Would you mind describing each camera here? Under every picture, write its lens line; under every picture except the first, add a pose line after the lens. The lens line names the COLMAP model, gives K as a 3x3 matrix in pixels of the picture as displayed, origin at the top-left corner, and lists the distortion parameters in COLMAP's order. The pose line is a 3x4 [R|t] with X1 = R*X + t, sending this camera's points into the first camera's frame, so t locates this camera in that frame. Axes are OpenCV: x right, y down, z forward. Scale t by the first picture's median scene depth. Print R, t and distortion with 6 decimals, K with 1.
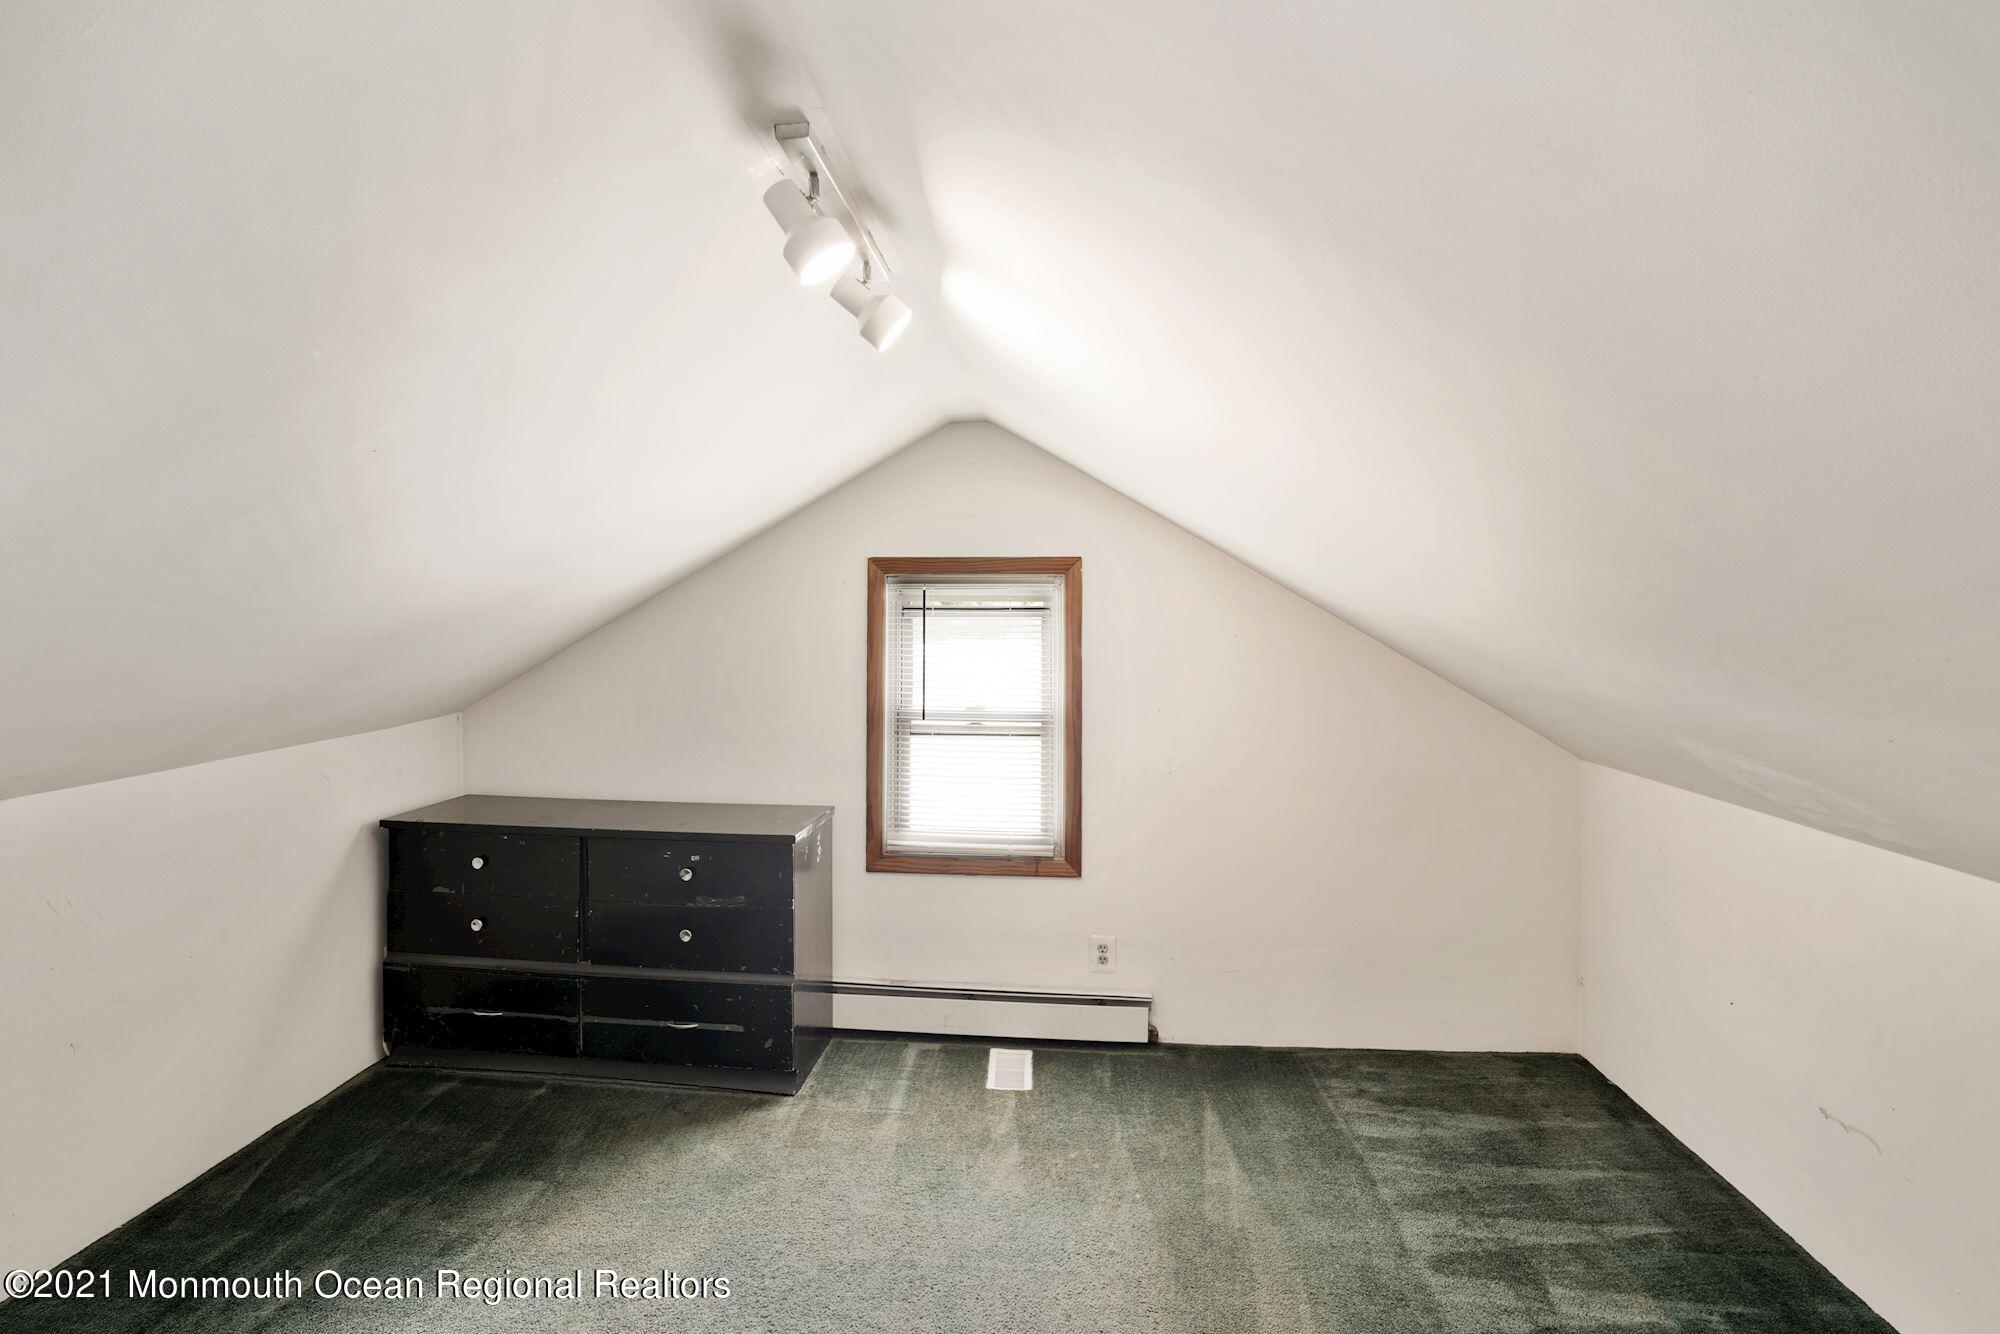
lens RADIAL K [[928.2, 0, 996.5], [0, 928.2, 571.9], [0, 0, 1]] dist [-0.038961, 0.019738]
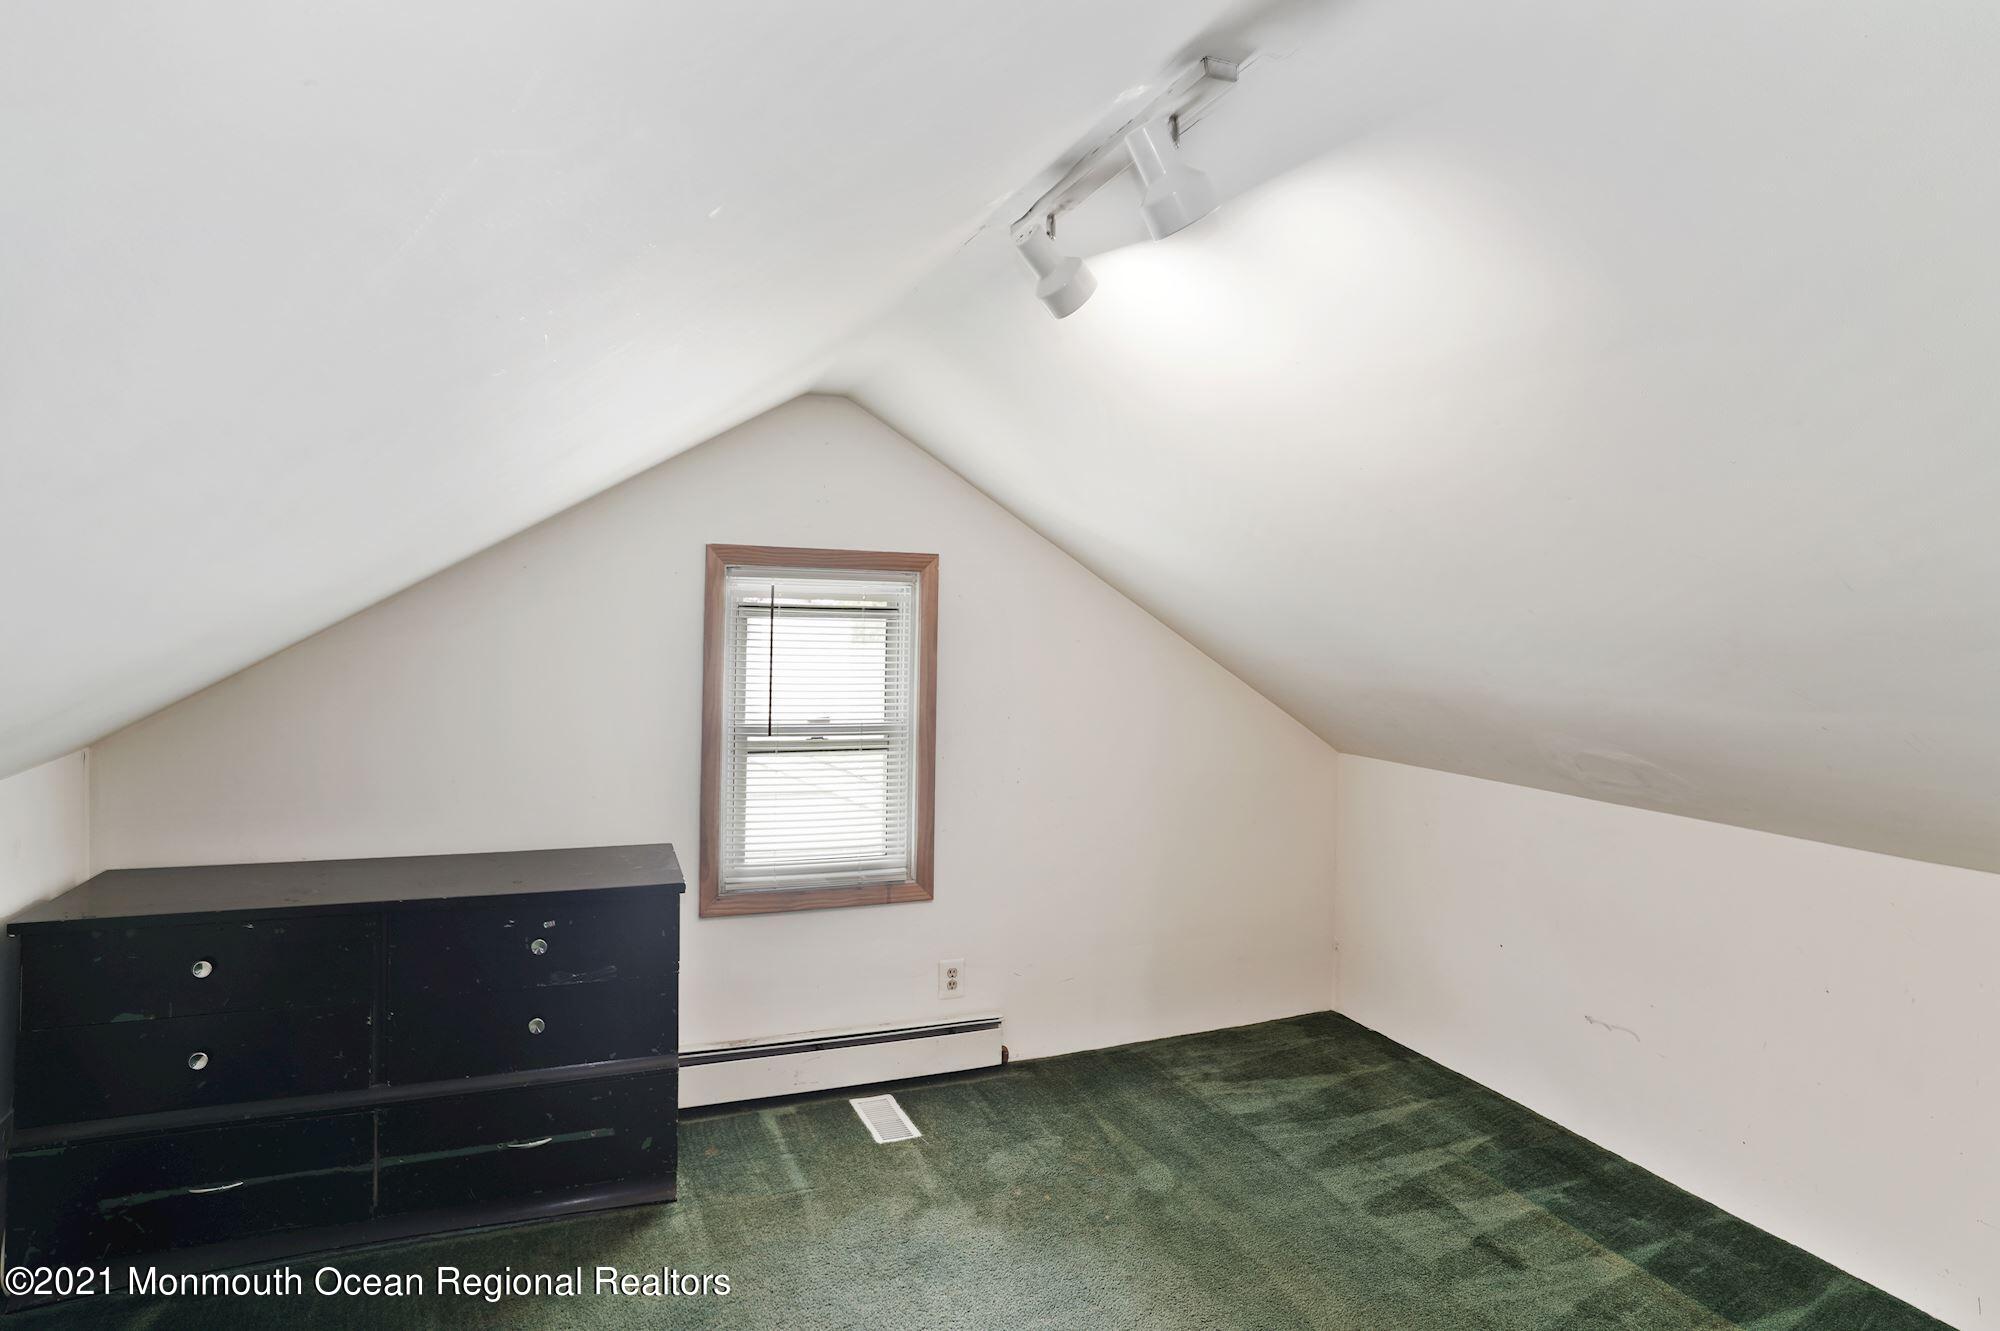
lens RADIAL K [[990.7, 0, 1001.5], [0, 990.7, 580.8], [0, 0, 1]] dist [-0.038429, 0.020612]
pose [[0.902872, 0.034044, 0.428559, -0.305914], [-0.039998, 0.999188, 0.004893, 0.003045], [-0.428044, -0.021559, 0.903501, 0.088338]]
